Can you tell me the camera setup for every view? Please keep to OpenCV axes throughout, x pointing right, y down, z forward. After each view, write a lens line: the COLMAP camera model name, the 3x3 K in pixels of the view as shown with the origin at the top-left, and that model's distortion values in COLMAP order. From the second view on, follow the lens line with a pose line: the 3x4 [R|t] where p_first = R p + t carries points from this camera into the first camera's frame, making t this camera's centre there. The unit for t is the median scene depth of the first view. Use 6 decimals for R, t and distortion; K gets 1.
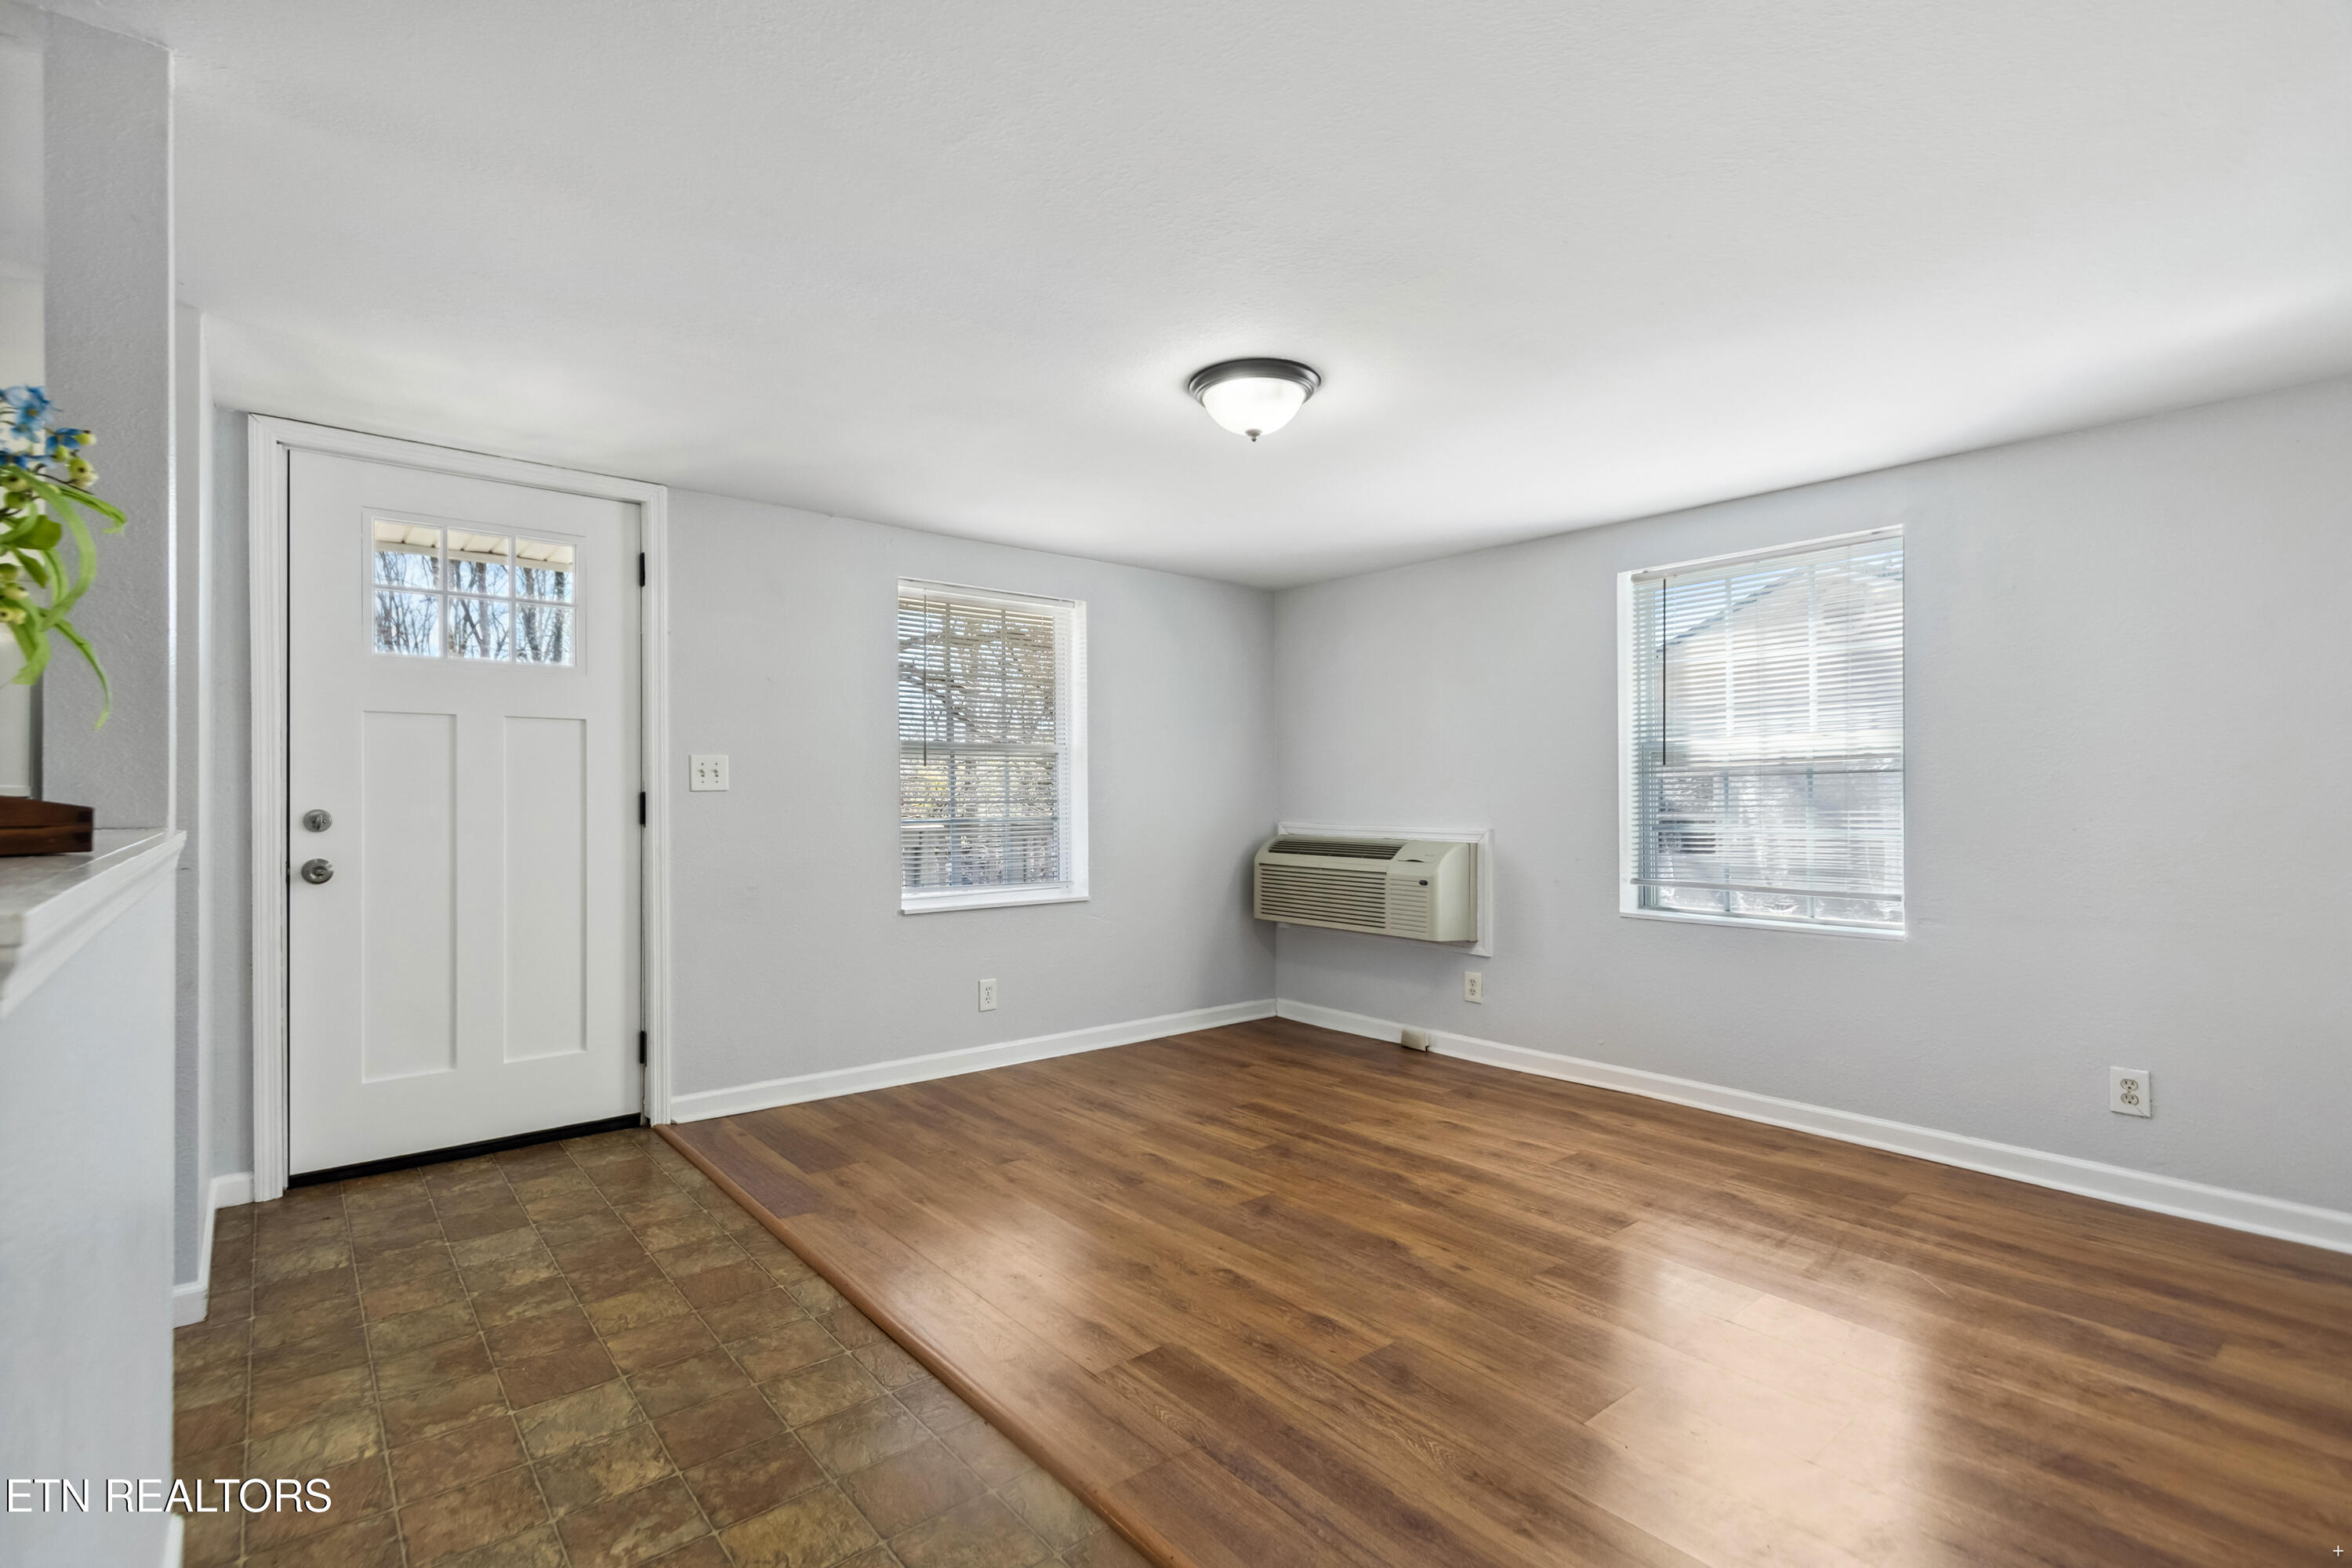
lens RADIAL K [[1064.3, 0, 1224.8], [0, 1064.3, 792.0], [0, 0, 1]] dist [-0.015547, -0.000891]
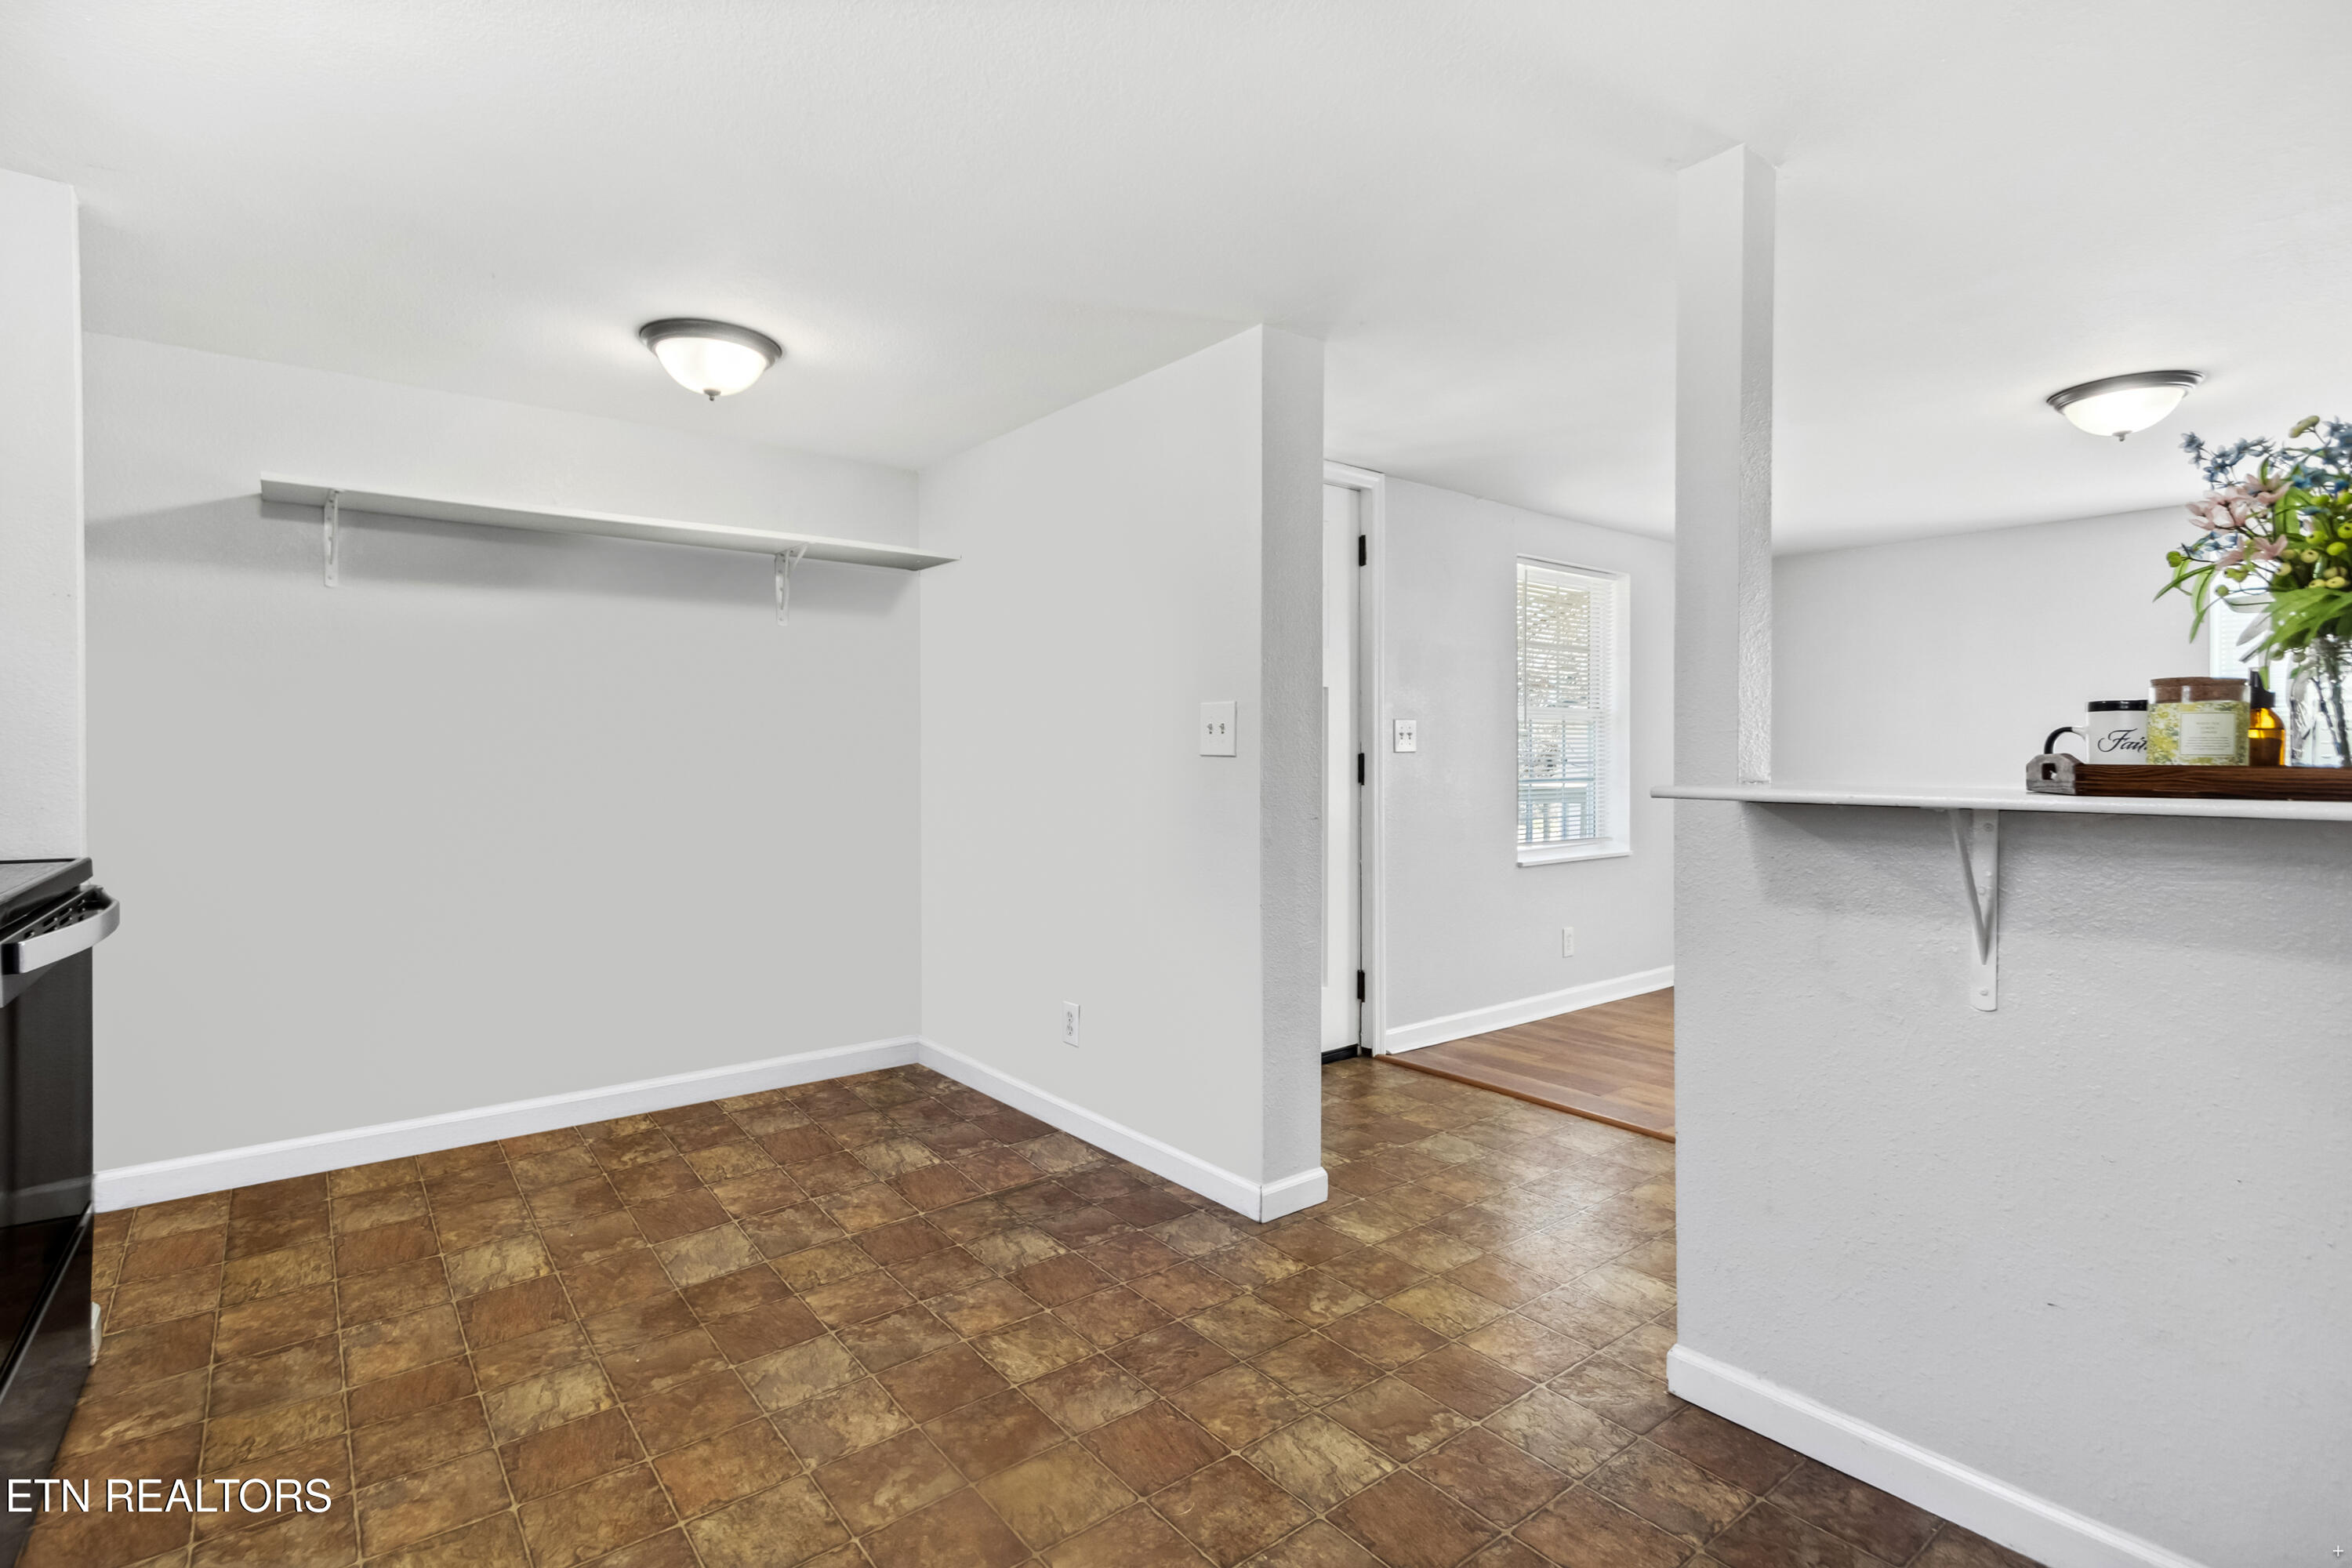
lens RADIAL K [[1119.0, 0, 1197.1], [0, 1119.0, 756.4], [0, 0, 1]] dist [0.016122, -0.005674]
pose [[0.999023, 0.001065, -0.044185, -0.210250], [-0.000617, 0.999948, 0.010152, -0.002572], [0.044194, -0.010115, 0.998972, -0.053688]]
